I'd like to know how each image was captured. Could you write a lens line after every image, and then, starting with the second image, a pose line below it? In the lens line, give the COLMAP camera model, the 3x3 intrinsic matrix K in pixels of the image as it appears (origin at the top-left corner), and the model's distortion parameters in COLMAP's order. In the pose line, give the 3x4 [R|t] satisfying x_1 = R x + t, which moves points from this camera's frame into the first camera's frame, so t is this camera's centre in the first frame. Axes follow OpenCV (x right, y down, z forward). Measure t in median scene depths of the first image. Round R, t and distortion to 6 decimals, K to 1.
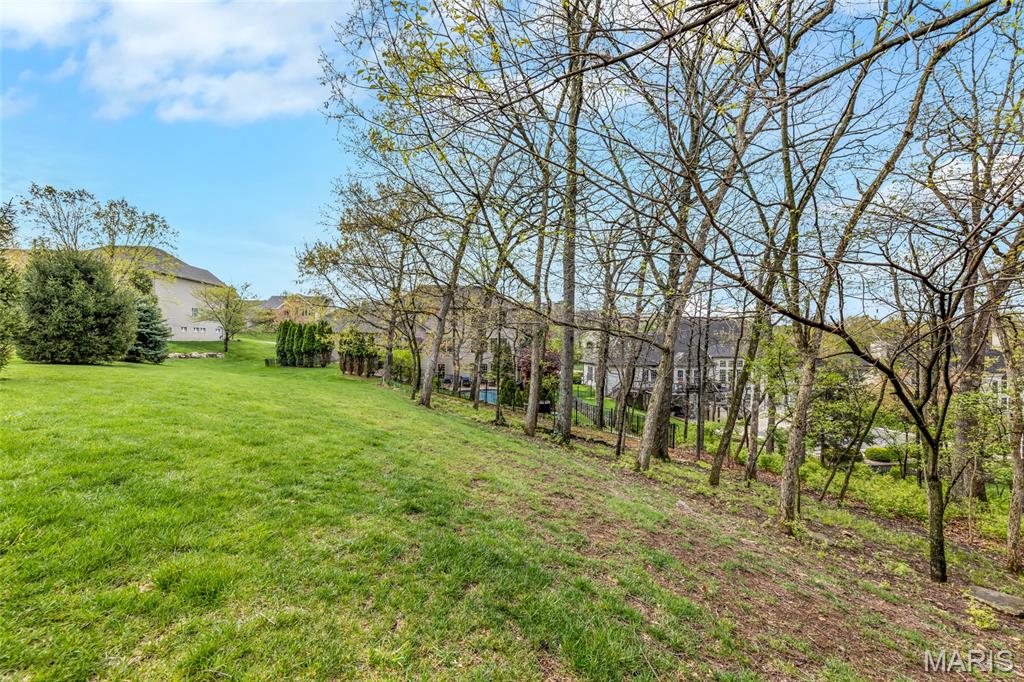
lens RADIAL K [[407.6, 0, 508.5], [0, 407.6, 345.9], [0, 0, 1]] dist [0.009099, -0.001281]
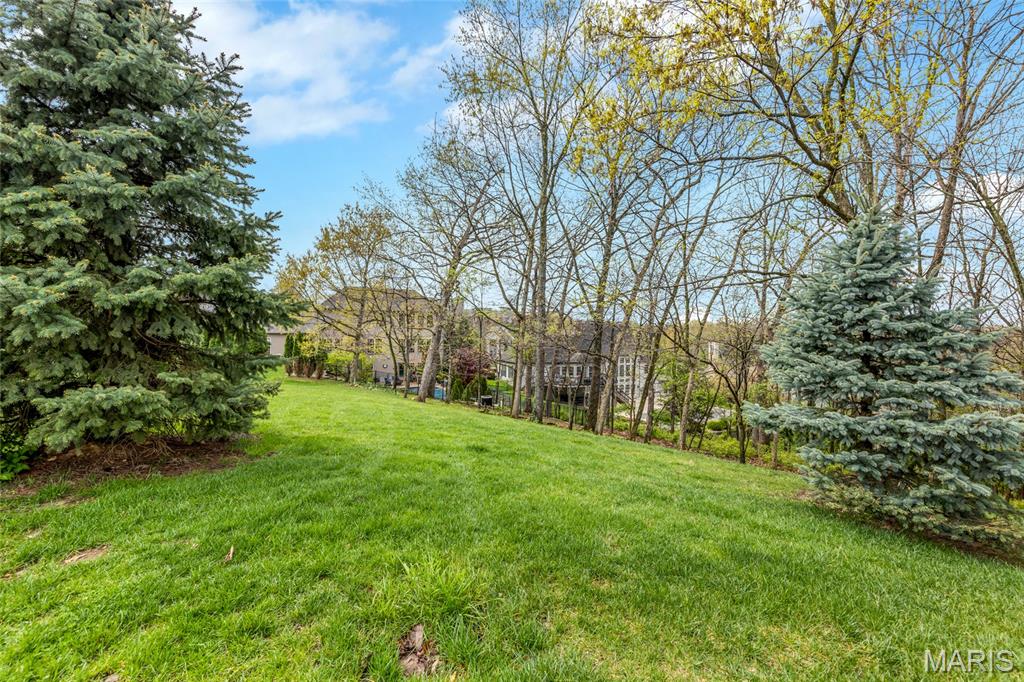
lens RADIAL K [[407.6, 0, 514.3], [0, 407.6, 339.5], [0, 0, 1]] dist [0.009099, -0.001281]
pose [[0.960099, 0.006645, 0.279583, -0.214060], [-0.005795, 0.999976, -0.003867, -0.033320], [-0.279602, 0.002092, 0.960114, -0.218268]]
